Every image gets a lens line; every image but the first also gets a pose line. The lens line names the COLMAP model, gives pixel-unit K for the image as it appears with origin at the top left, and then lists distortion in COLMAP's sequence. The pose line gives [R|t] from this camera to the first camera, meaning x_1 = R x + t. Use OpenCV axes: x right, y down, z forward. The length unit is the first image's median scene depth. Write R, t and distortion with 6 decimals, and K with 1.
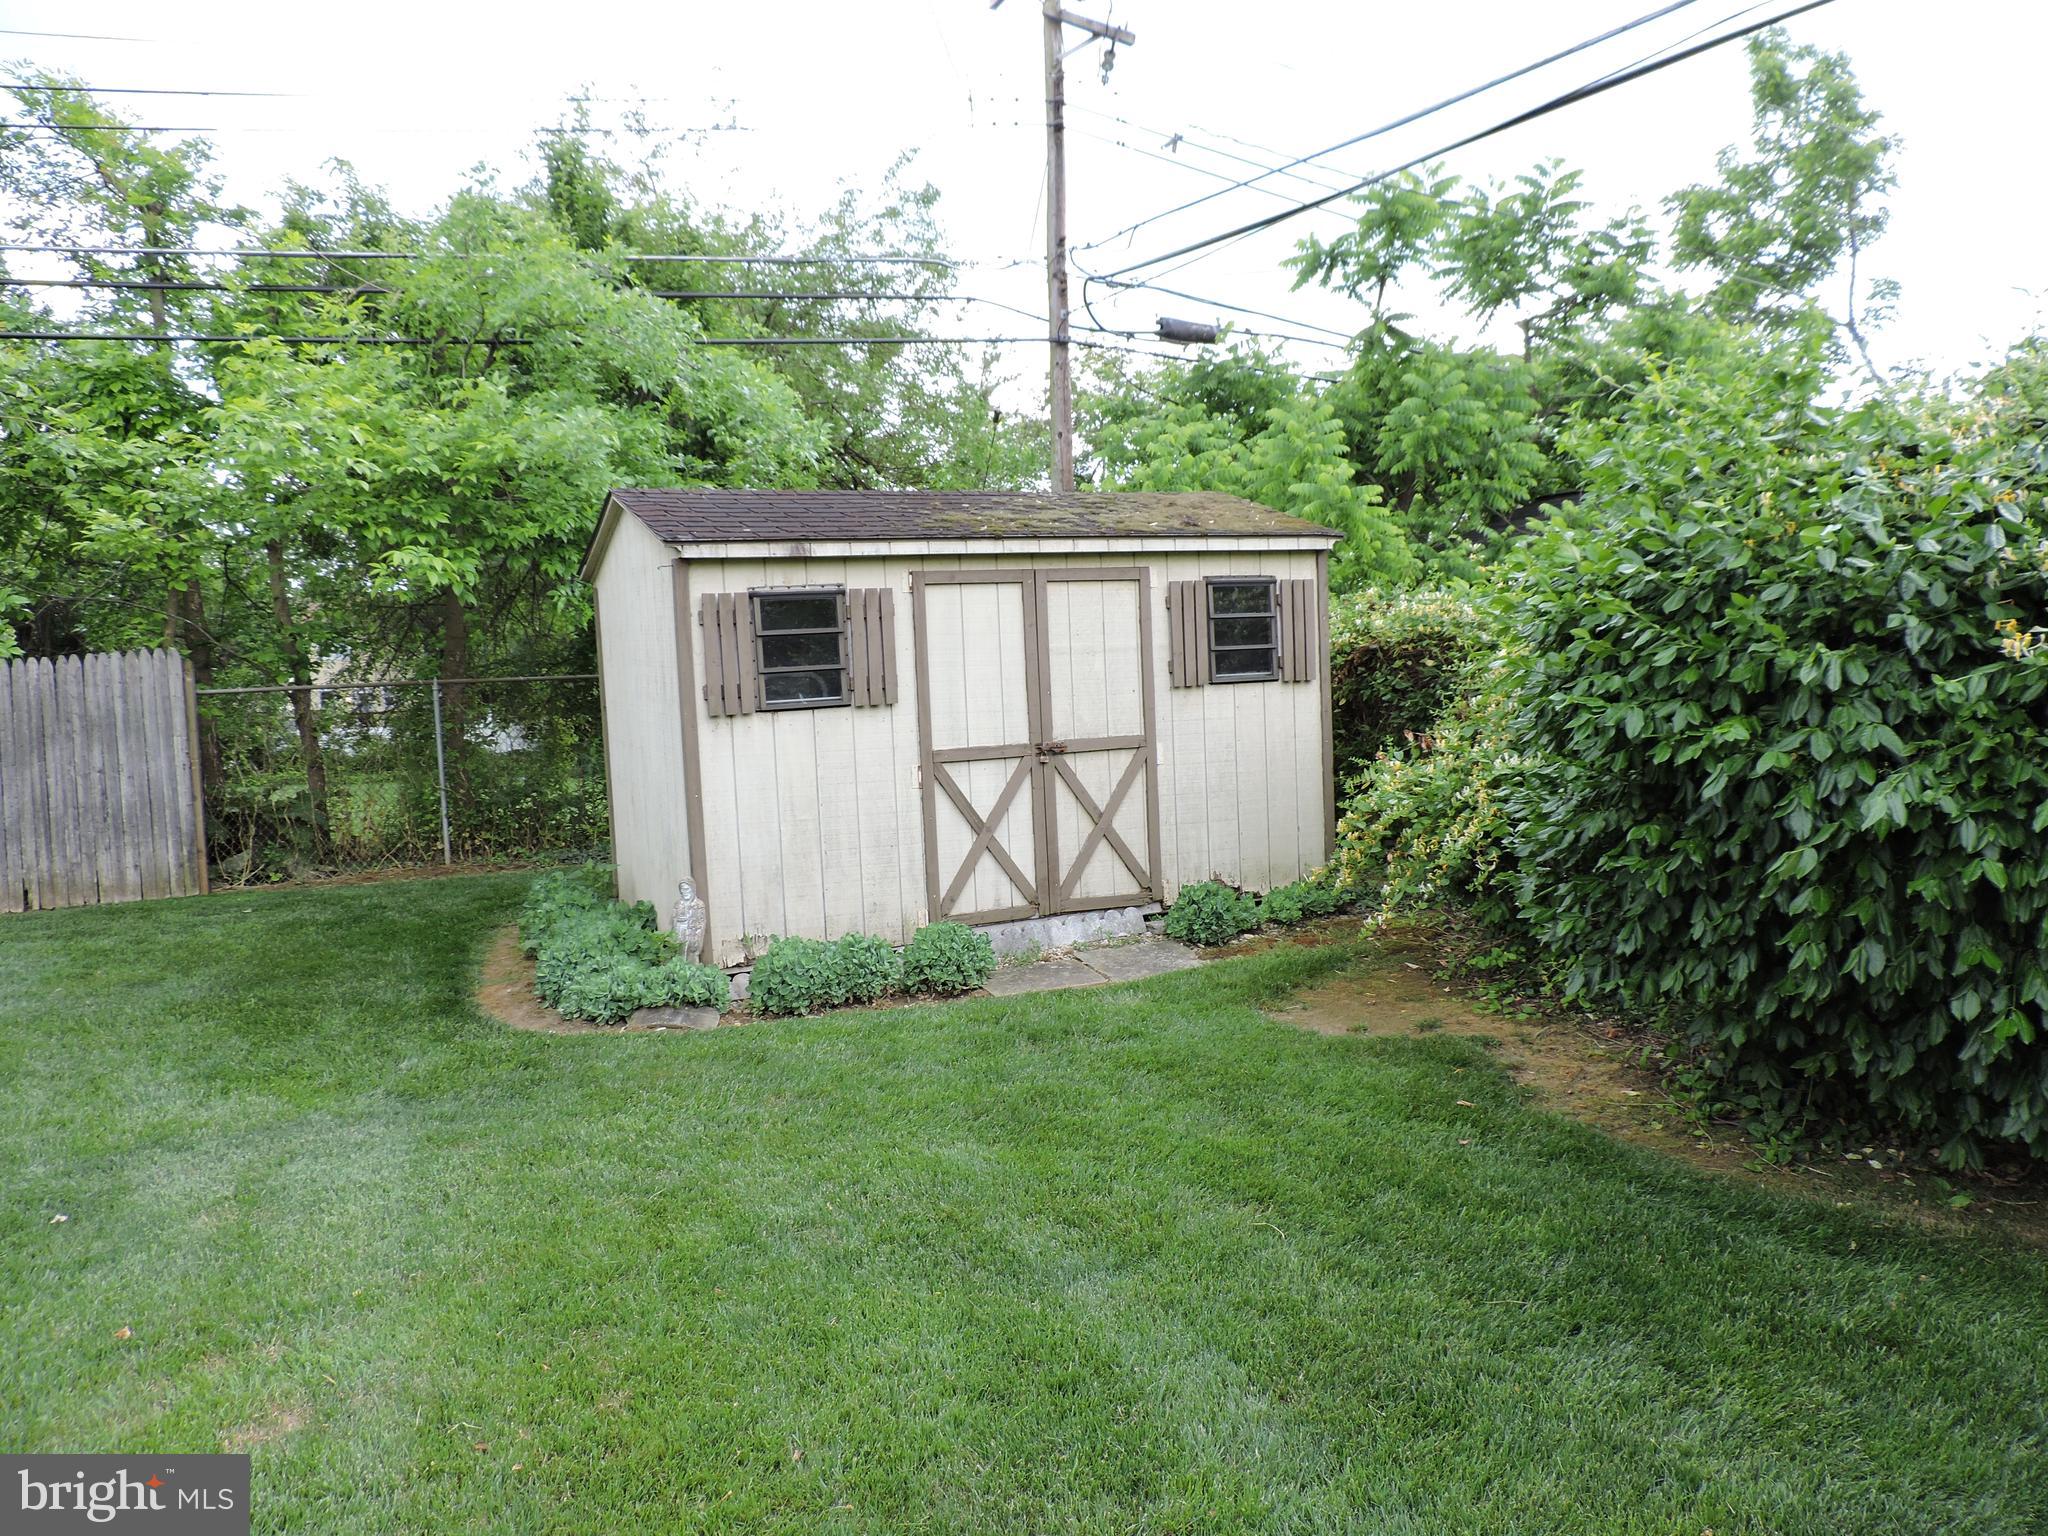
lens RADIAL K [[1467.5, 0, 1023.7], [0, 1467.5, 772.8], [0, 0, 1]] dist [-0.017246, 0.002995]
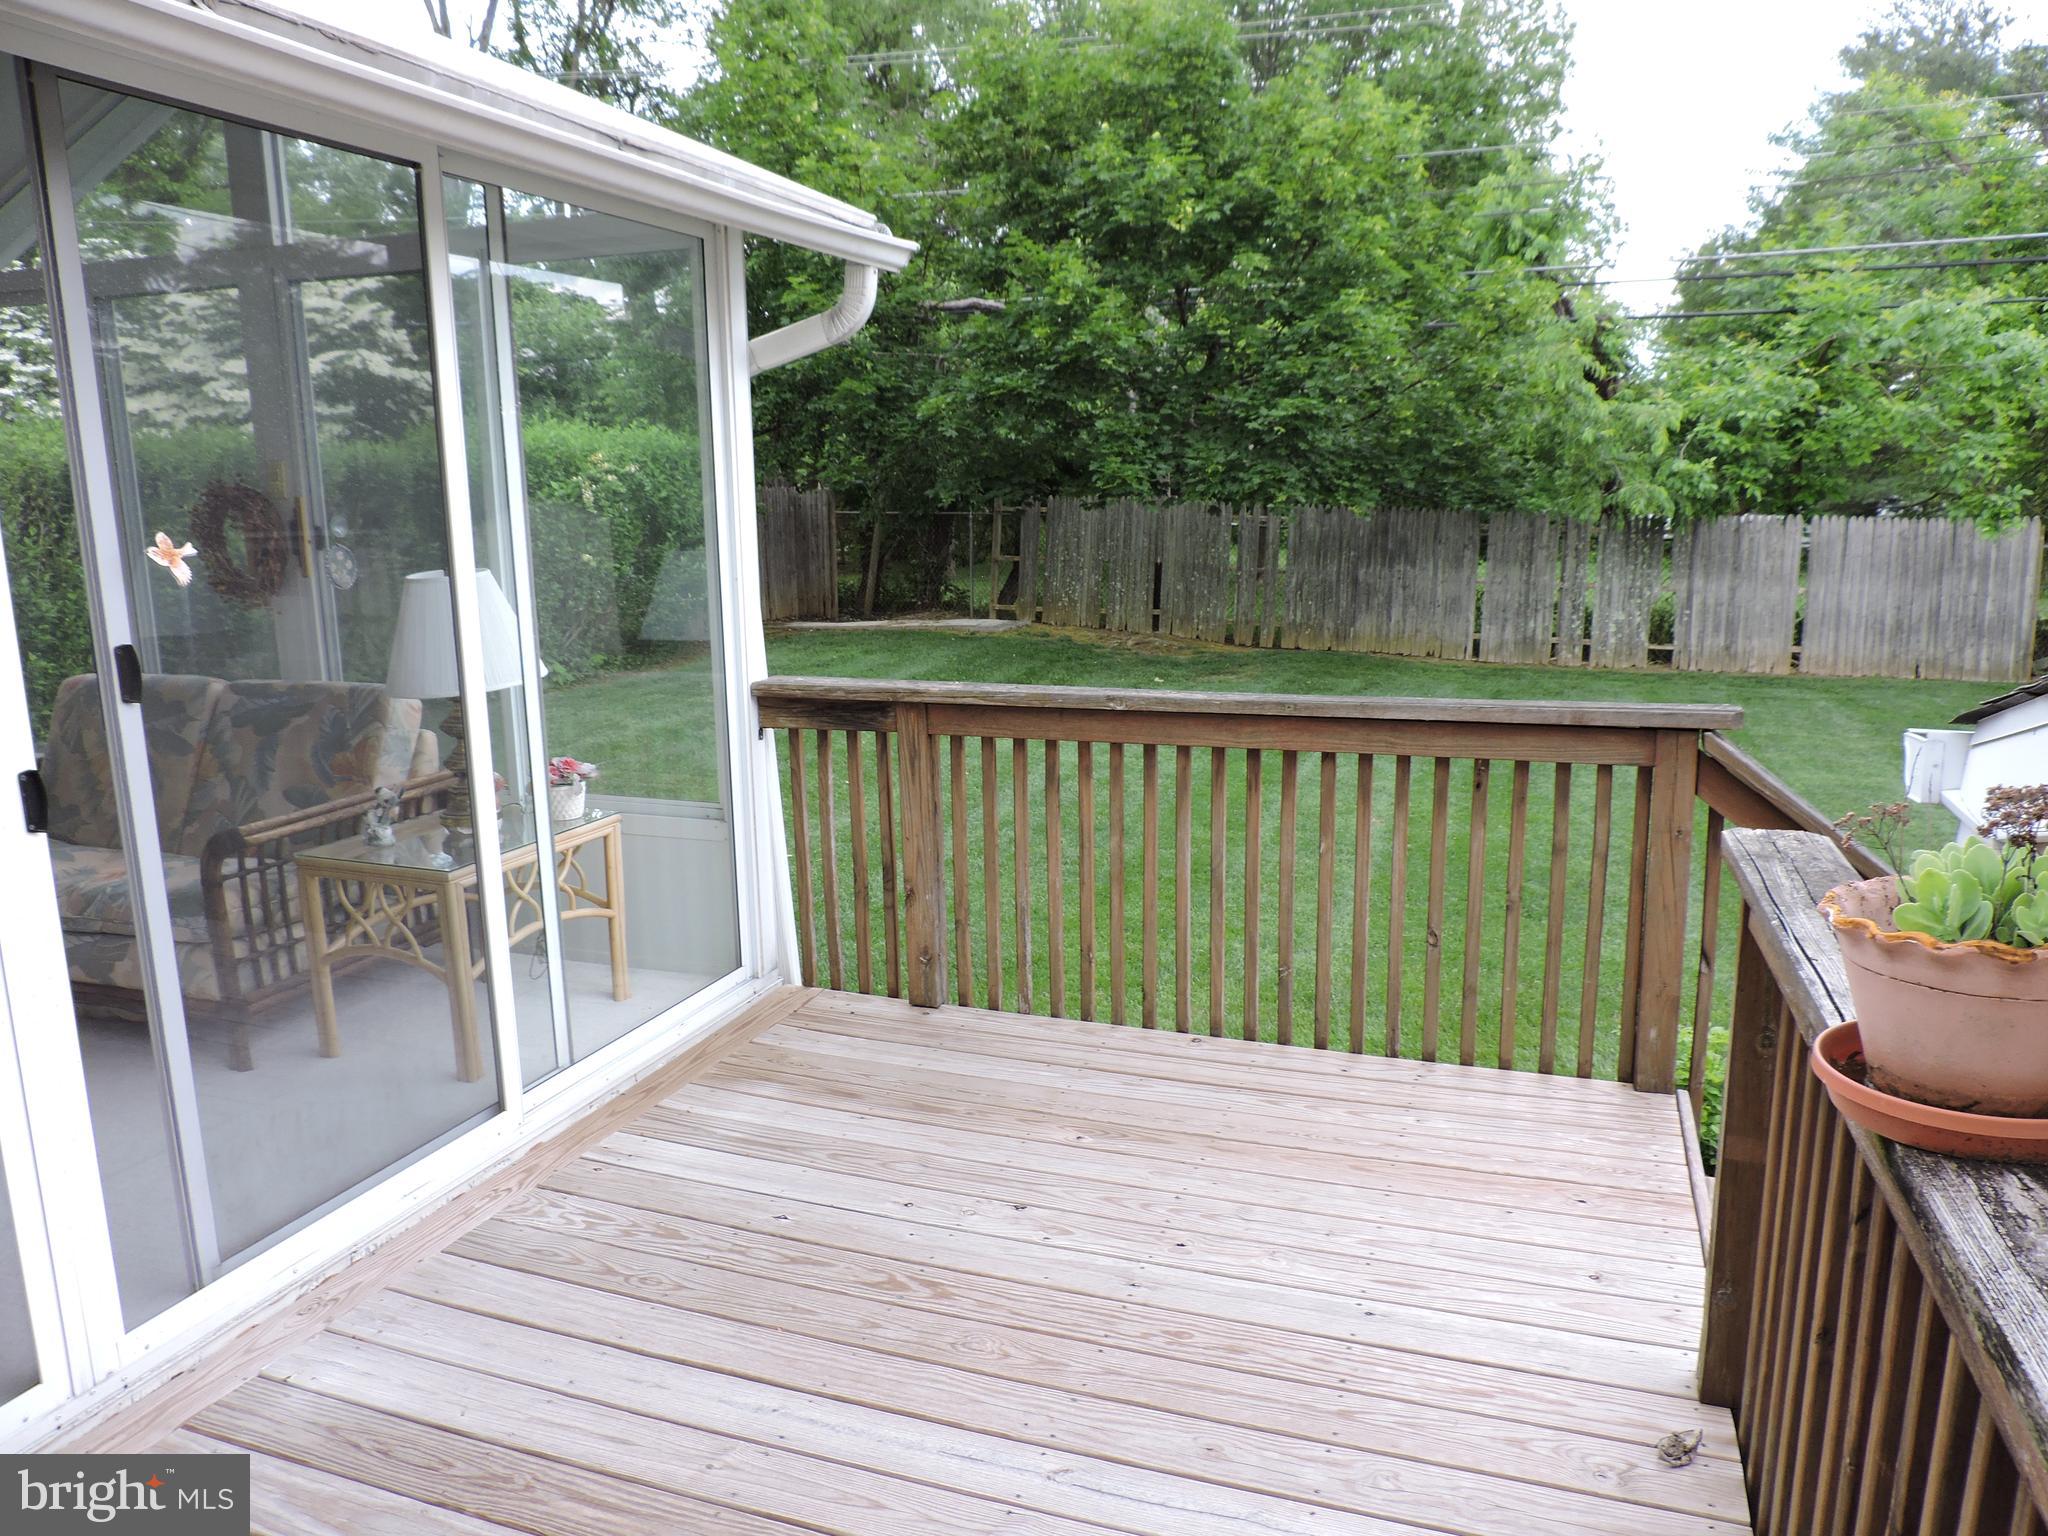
lens RADIAL K [[1449.7, 0, 1022.9], [0, 1449.7, 772.6], [0, 0, 1]] dist [-0.010124, -0.006349]
pose [[0.743815, 0.183075, -0.642824, -0.493702], [-0.081697, 0.979447, 0.184413, -0.020727], [0.663374, -0.084653, 0.743484, -1.097216]]
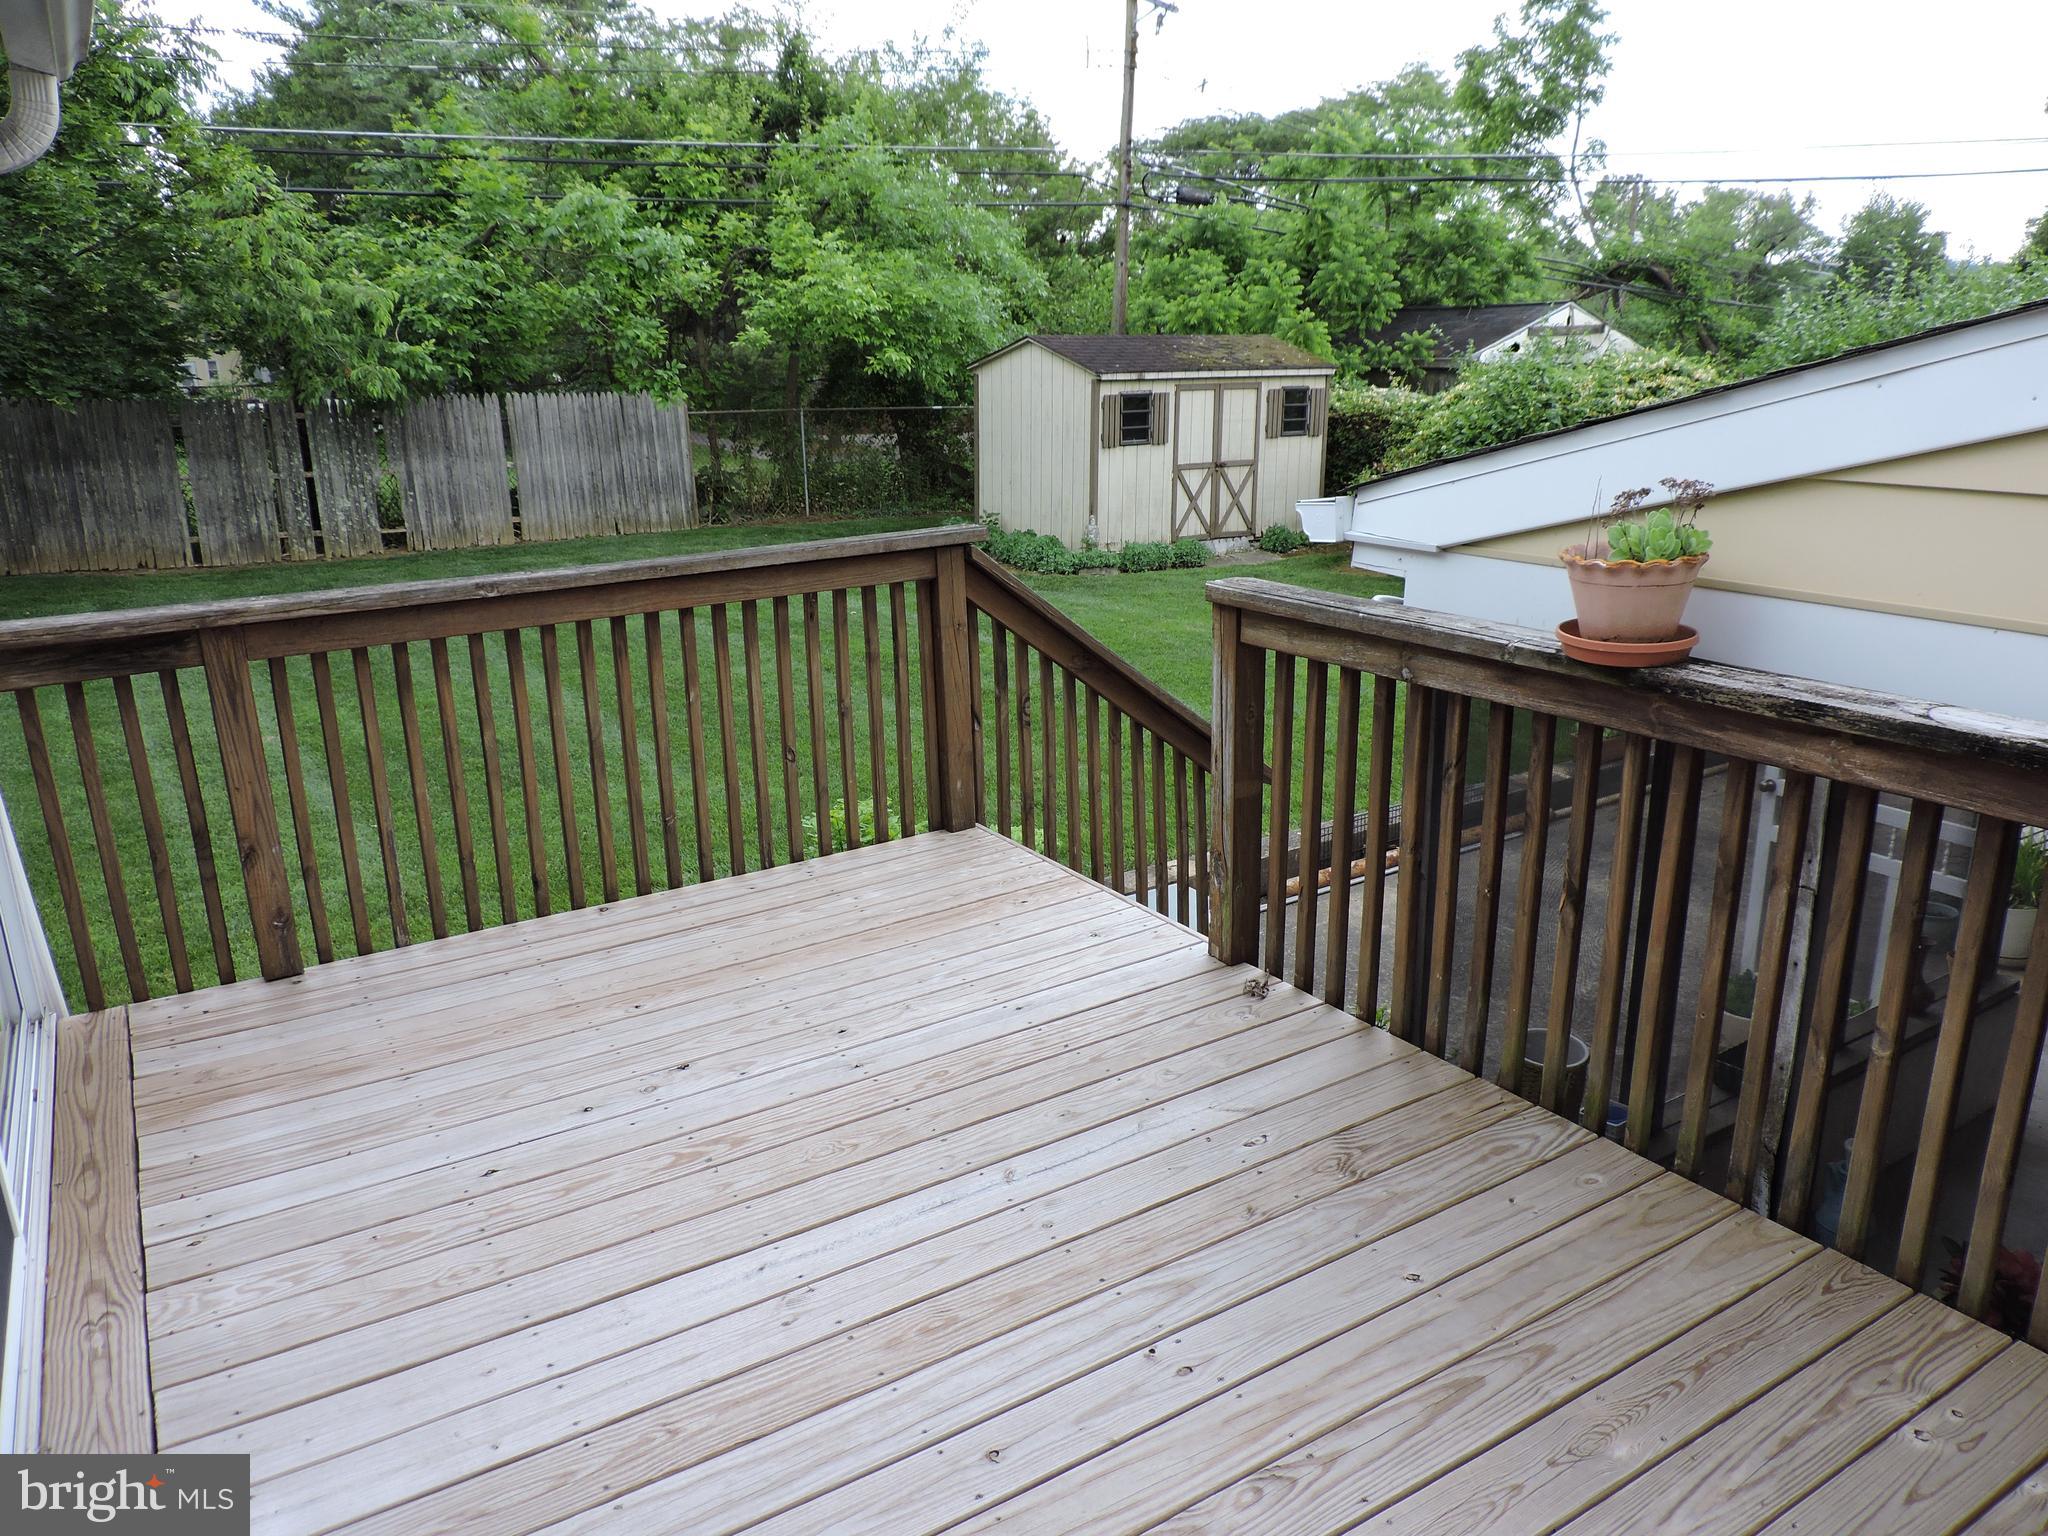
lens RADIAL K [[1467.5, 0, 1023.7], [0, 1467.5, 772.8], [0, 0, 1]] dist [-0.017246, 0.002995]
pose [[0.982886, -0.008806, 0.184002, -0.688253], [-0.029265, 0.978707, 0.203163, -0.001314], [-0.181873, -0.205071, 0.961701, -1.201179]]
